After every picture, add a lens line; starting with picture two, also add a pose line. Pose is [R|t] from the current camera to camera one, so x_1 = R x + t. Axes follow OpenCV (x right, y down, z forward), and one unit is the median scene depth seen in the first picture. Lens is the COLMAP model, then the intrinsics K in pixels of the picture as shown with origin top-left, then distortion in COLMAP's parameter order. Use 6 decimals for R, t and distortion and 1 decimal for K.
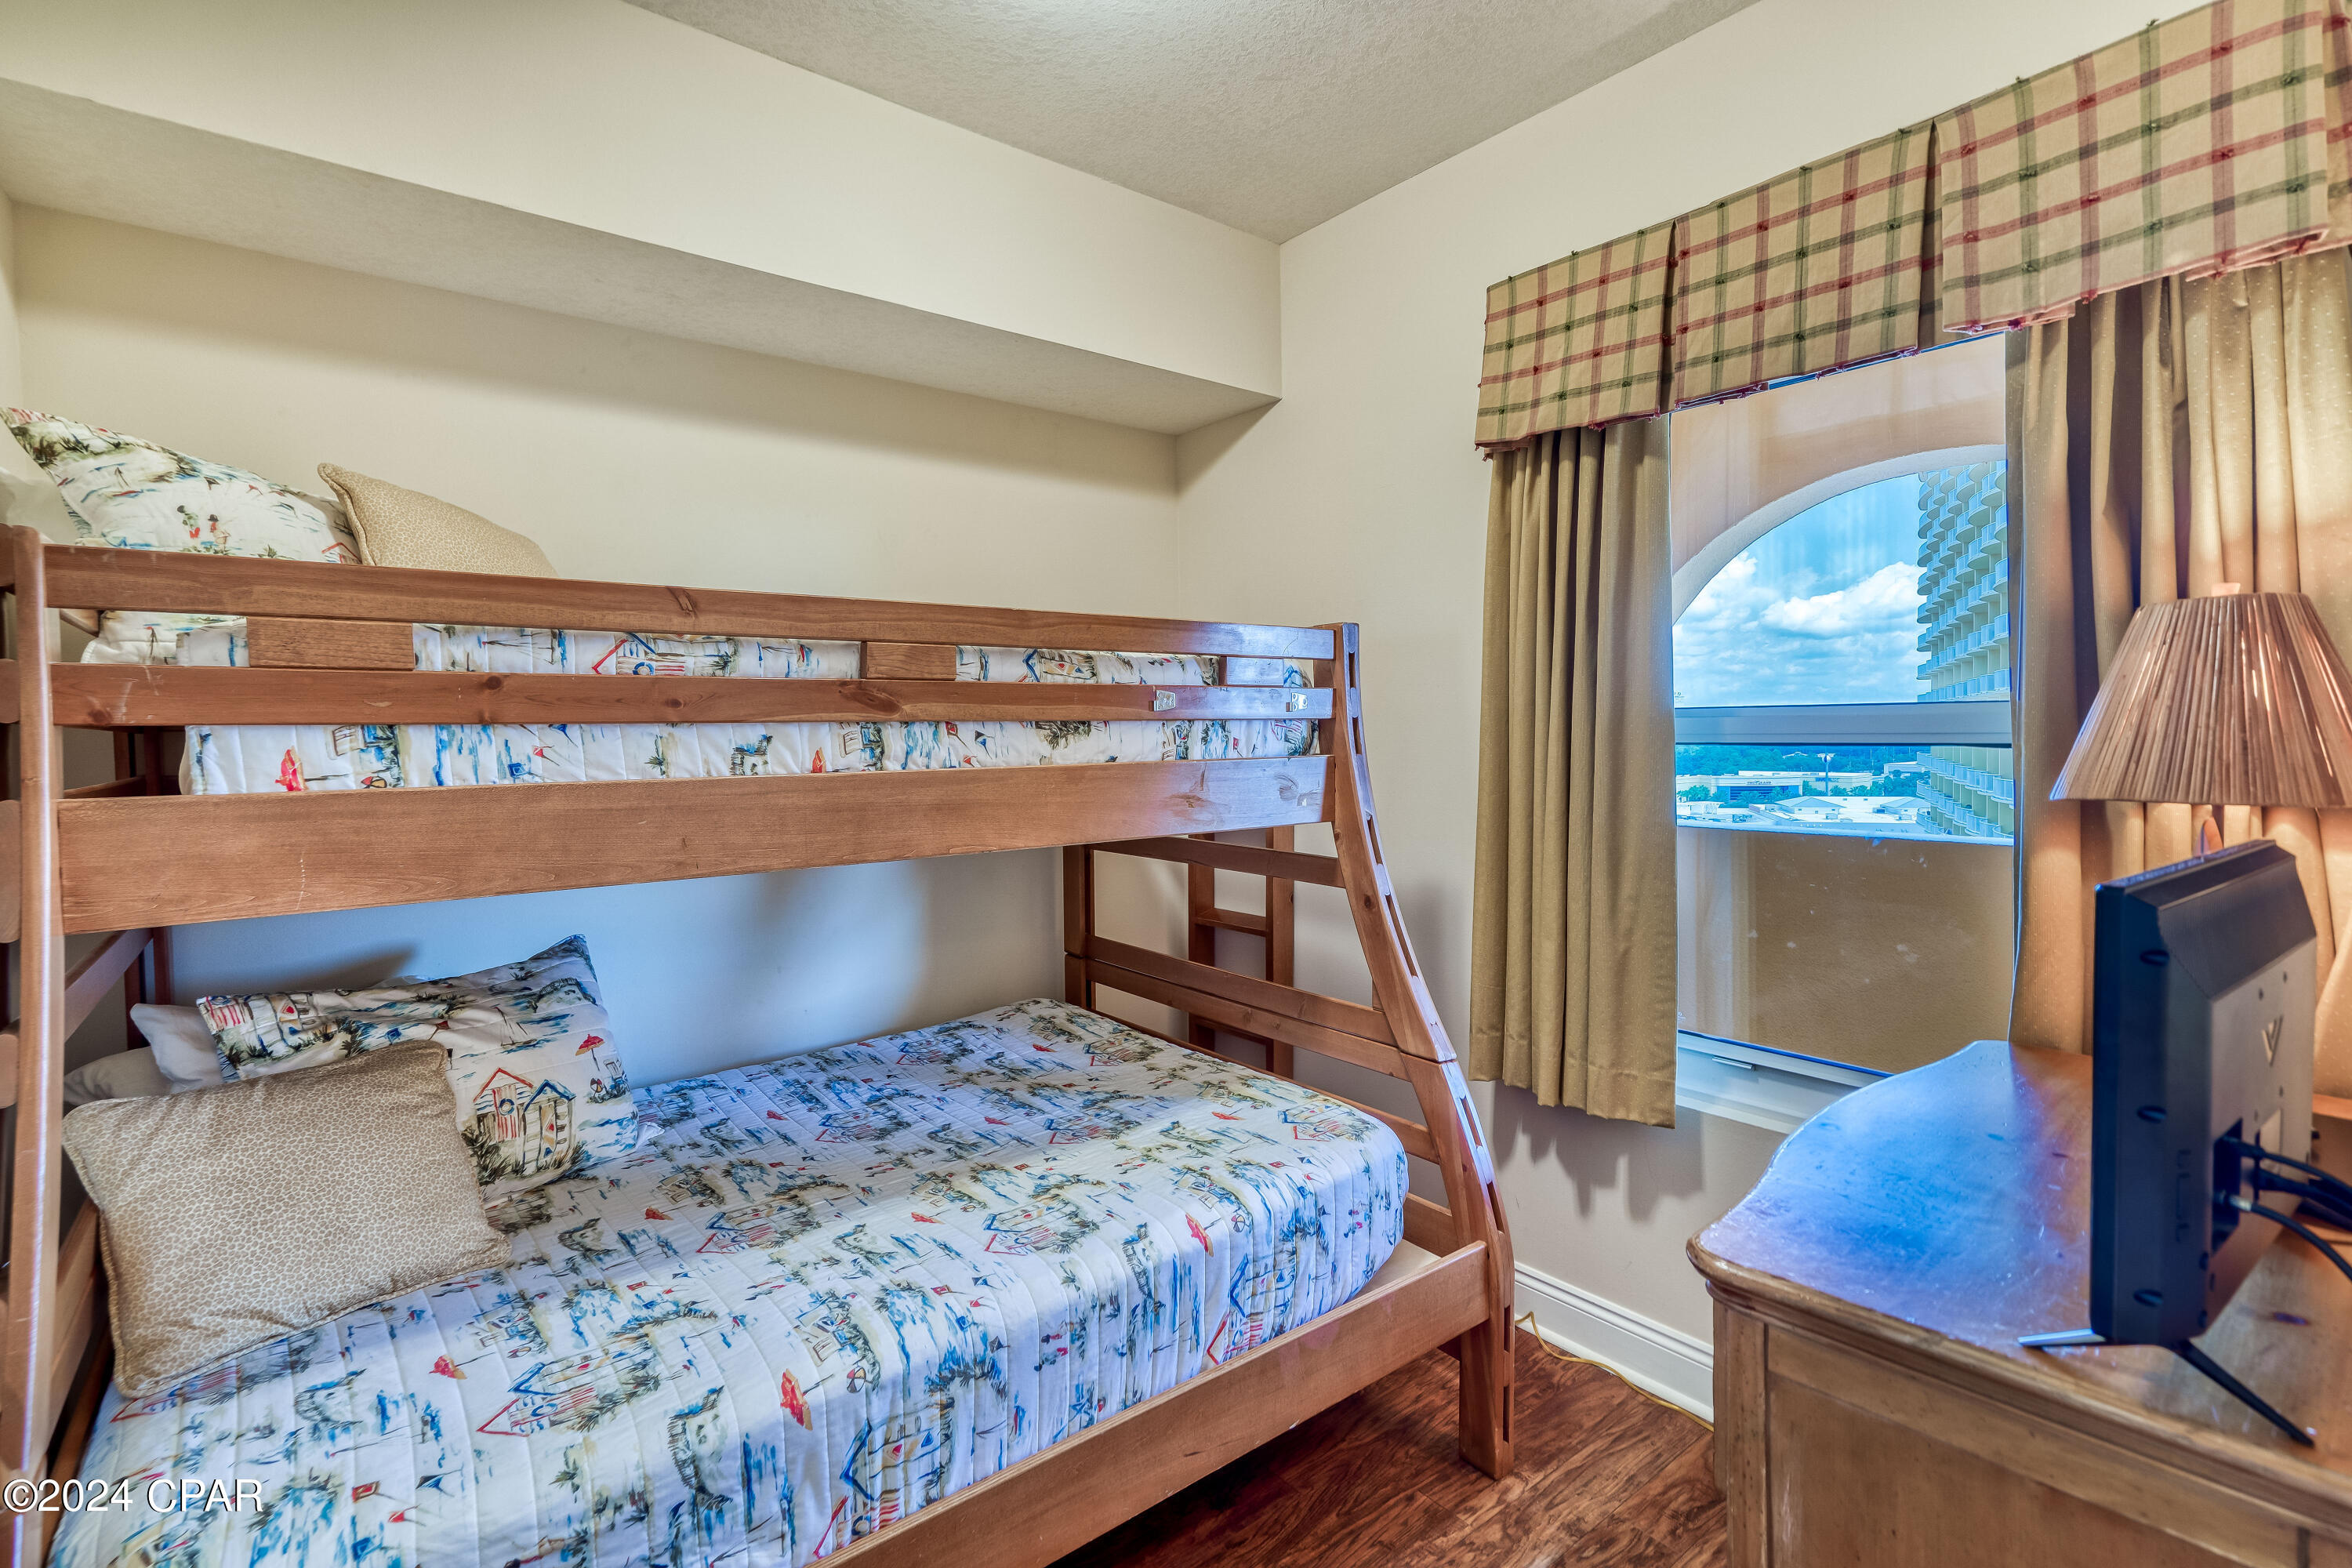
lens RADIAL K [[1104.9, 0, 1147.5], [0, 1104.9, 787.9], [0, 0, 1]] dist [0.002092, 0.005299]
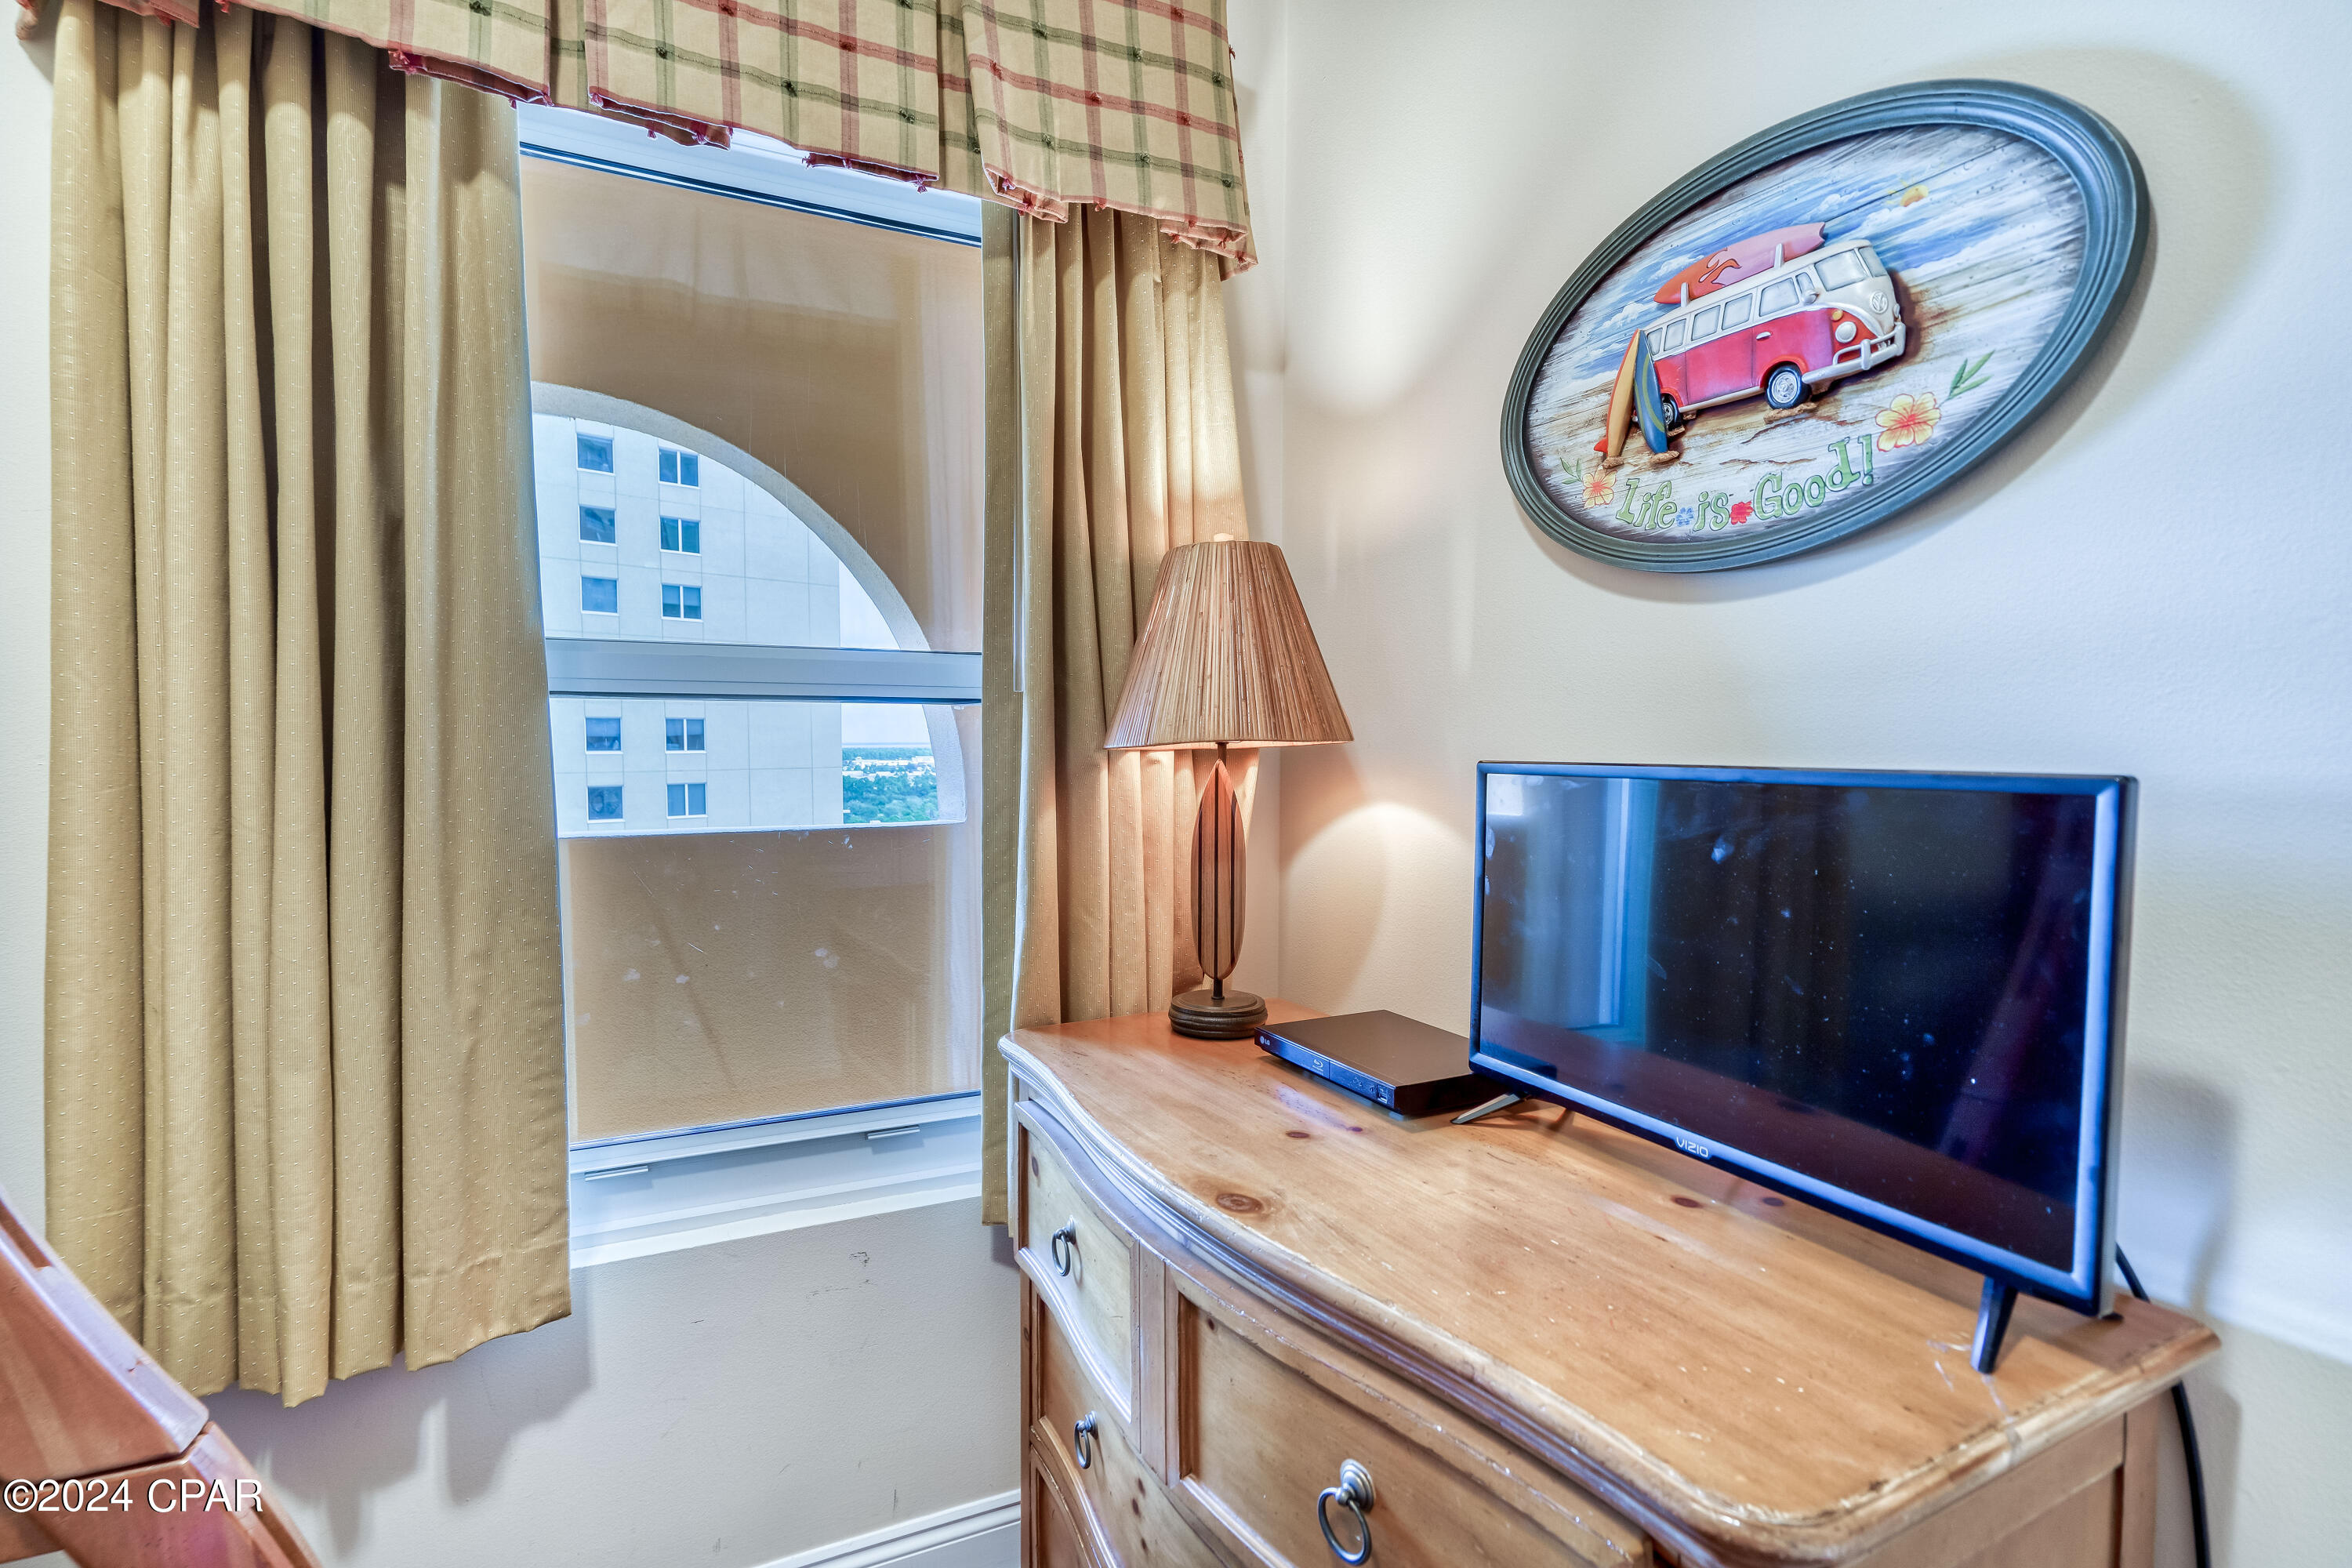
lens RADIAL K [[1104.9, 0, 1147.5], [0, 1104.9, 787.9], [0, 0, 1]] dist [0.002092, 0.005299]
pose [[0.207035, -0.043664, 0.977359, -0.043654], [0.037054, 0.998637, 0.036765, 0.005943], [-0.977631, 0.028604, 0.208371, 0.551266]]
